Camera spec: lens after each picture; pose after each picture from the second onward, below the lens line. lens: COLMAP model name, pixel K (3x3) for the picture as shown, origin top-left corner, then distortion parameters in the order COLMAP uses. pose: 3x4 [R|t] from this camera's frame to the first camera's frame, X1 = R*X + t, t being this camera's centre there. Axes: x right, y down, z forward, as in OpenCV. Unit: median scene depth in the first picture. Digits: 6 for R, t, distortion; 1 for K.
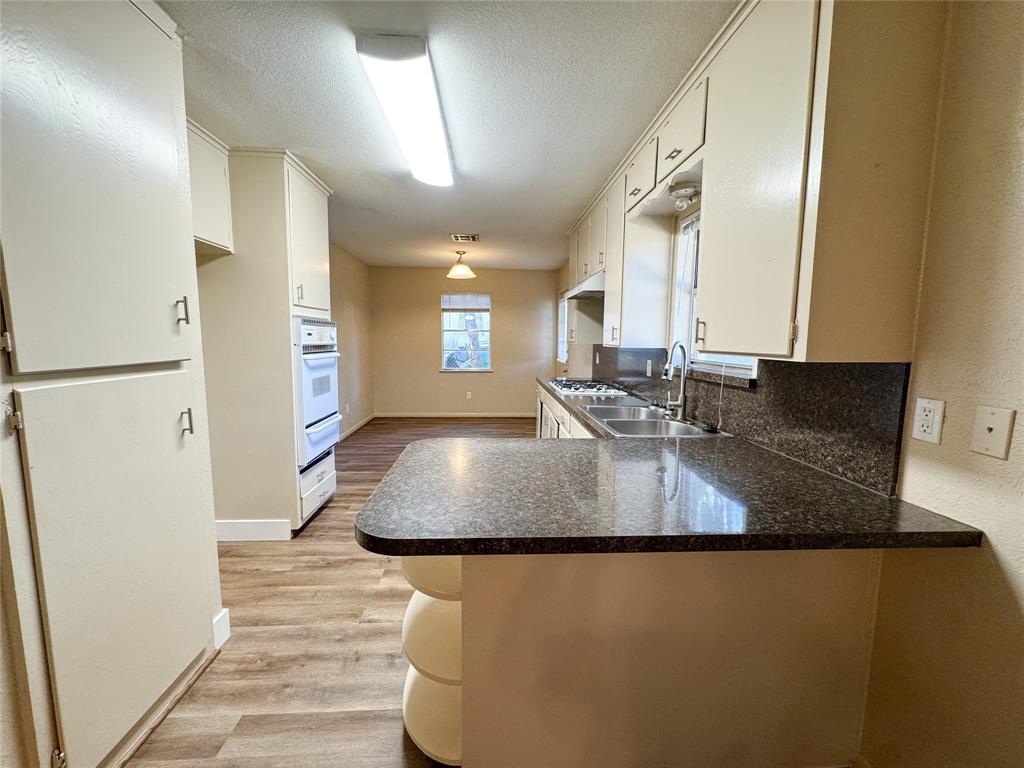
lens RADIAL K [[407.6, 0, 513.5], [0, 407.6, 380.1], [0, 0, 1]] dist [0.001164, -0.000364]
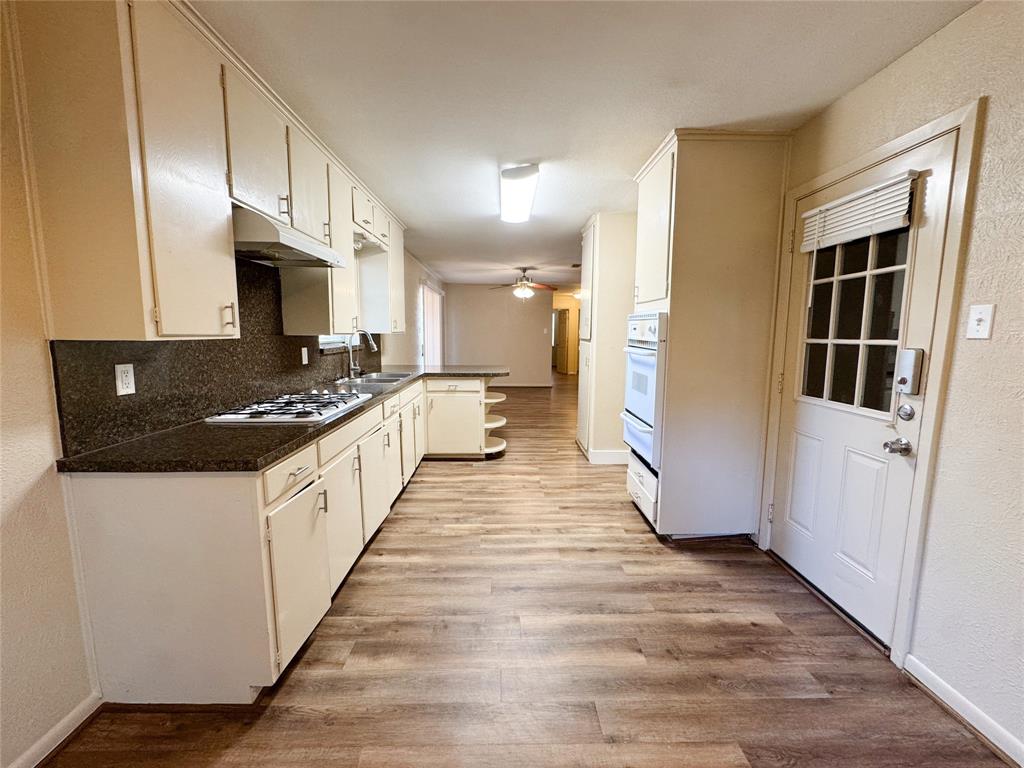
lens RADIAL K [[407.6, 0, 513.5], [0, 407.6, 382.0], [0, 0, 1]] dist [0.001164, -0.000364]
pose [[-0.998989, -0.027298, 0.035708, -0.212247], [-0.018311, 0.972701, 0.231339, -0.205958], [-0.041048, 0.230451, -0.972218, 1.962778]]
